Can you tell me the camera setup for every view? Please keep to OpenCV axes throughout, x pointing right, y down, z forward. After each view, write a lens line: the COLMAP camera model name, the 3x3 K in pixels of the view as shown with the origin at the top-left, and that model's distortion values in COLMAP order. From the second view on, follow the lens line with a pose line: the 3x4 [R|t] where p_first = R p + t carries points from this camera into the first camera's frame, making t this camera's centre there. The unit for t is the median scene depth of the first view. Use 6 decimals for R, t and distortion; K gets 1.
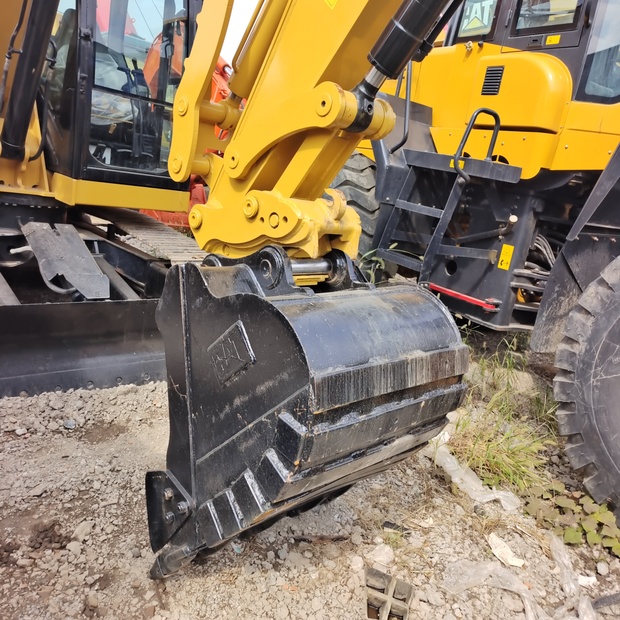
lens RADIAL K [[560.7, 0, 310.0], [0, 560.7, 310.0], [0, 0, 1]] dist [0.023173, 0.020852]
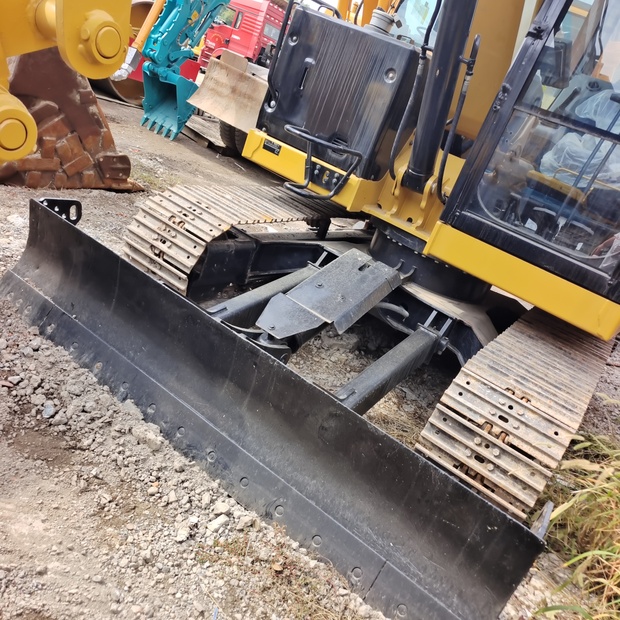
lens RADIAL K [[558.5, 0, 317.5], [0, 558.5, 311.0], [0, 0, 1]] dist [0.029291, 0.003214]
pose [[0.285087, 0.282192, -0.916020, 0.274173], [-0.526233, 0.844848, 0.096491, -0.142534], [0.801127, 0.454532, 0.389354, 0.758522]]
